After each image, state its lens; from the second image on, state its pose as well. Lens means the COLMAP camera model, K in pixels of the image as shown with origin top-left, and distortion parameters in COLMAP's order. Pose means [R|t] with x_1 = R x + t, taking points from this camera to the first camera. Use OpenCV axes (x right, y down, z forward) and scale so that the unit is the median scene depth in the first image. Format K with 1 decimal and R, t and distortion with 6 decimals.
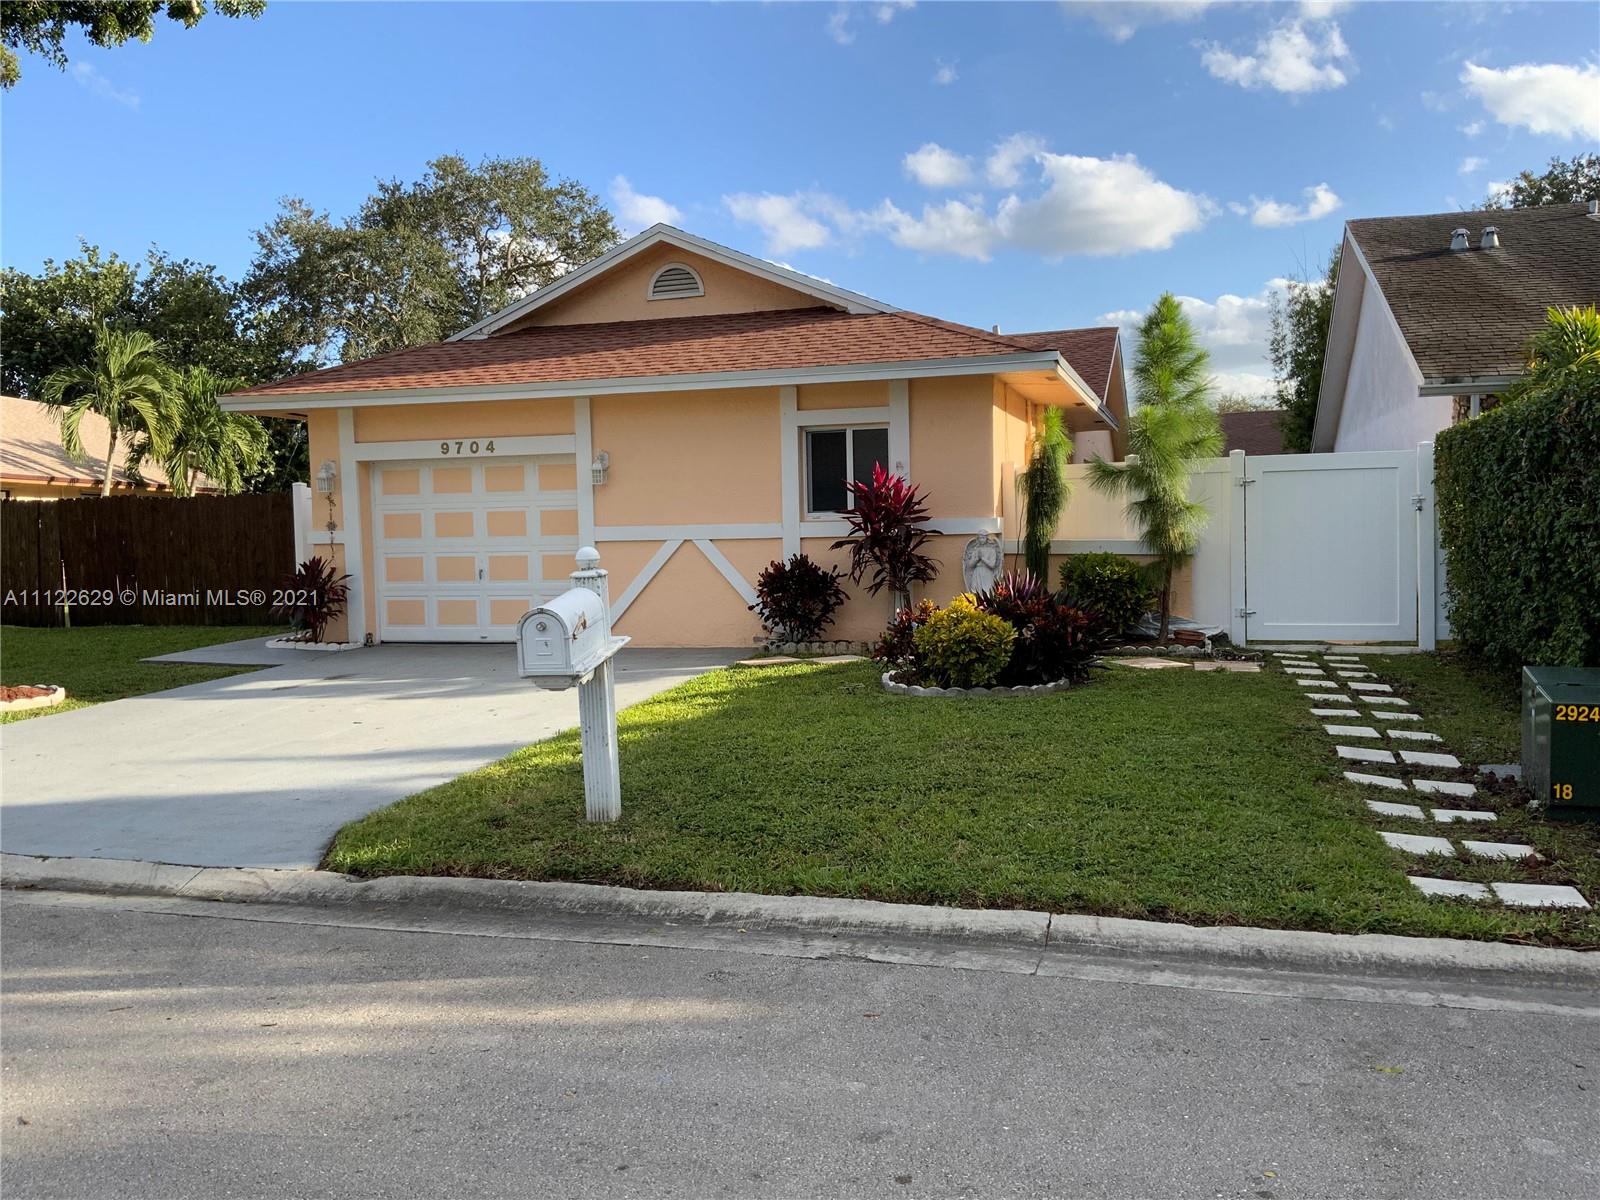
lens RADIAL K [[1329.2, 0, 800.0], [0, 1329.2, 600.0], [0, 0, 1]] dist [0.011112, -0.011867]
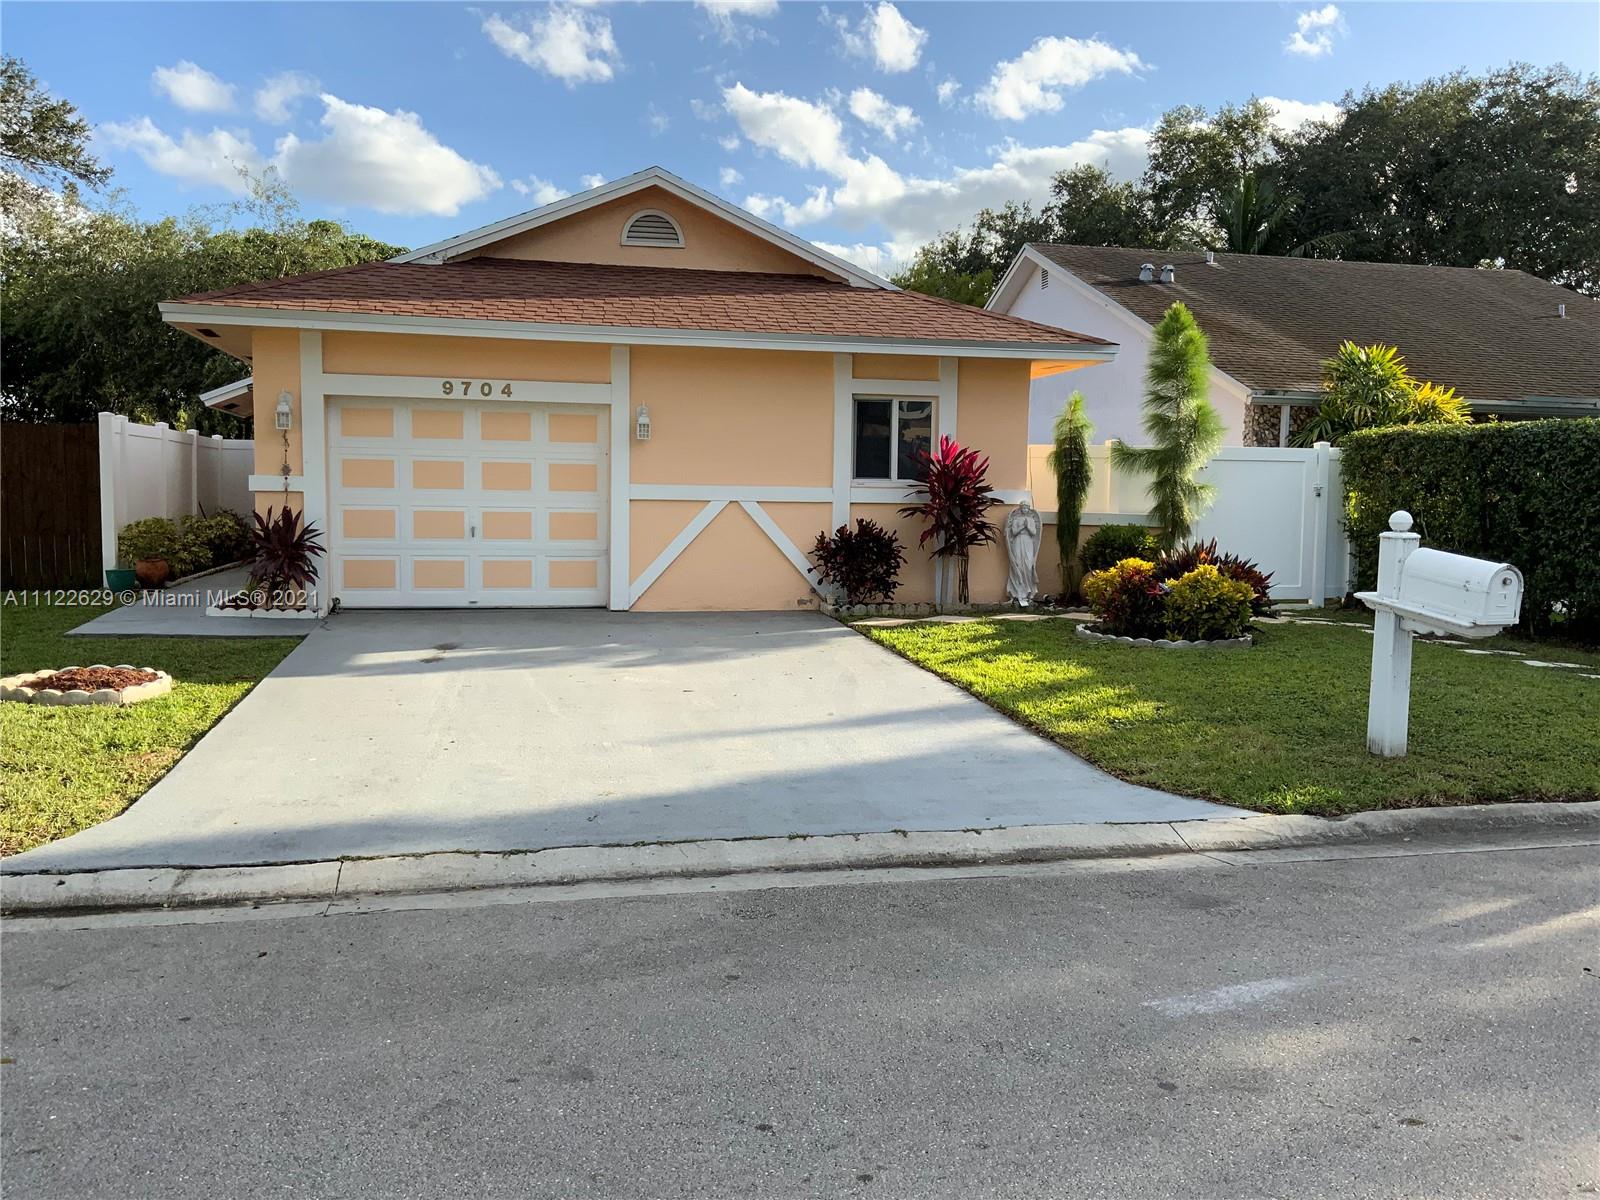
lens RADIAL K [[1329.2, 0, 800.0], [0, 1329.2, 600.0], [0, 0, 1]] dist [0.011112, -0.011867]
pose [[0.869227, -0.005871, 0.494378, -0.515535], [-0.006279, 0.999718, 0.022913, 0.004942], [-0.494373, -0.023021, 0.868945, 0.118801]]
